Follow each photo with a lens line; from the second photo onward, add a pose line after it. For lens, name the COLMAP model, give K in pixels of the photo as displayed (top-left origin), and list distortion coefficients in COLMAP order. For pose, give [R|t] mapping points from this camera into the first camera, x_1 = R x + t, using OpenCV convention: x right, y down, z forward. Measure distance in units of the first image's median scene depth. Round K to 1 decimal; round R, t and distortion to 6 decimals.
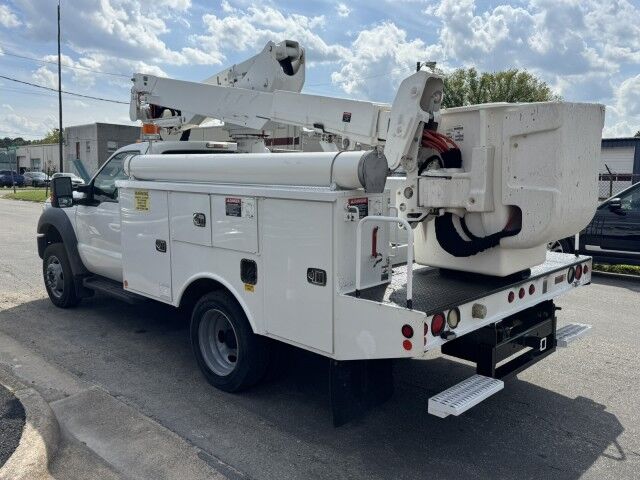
lens RADIAL K [[558.1, 0, 320.0], [0, 558.1, 240.0], [0, 0, 1]] dist [0.100995, -0.176908]
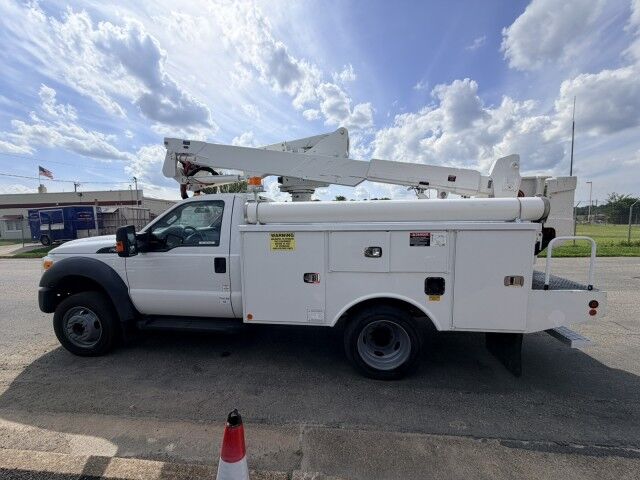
lens RADIAL K [[254.3, 0, 323.2], [0, 254.3, 240.1], [0, 0, 1]] dist [0.001006, -0.000064]
pose [[0.785292, -0.071731, 0.614956, -0.648316], [0.097576, 0.995192, -0.008520, -0.068697], [-0.611388, 0.066696, 0.788515, 0.618743]]
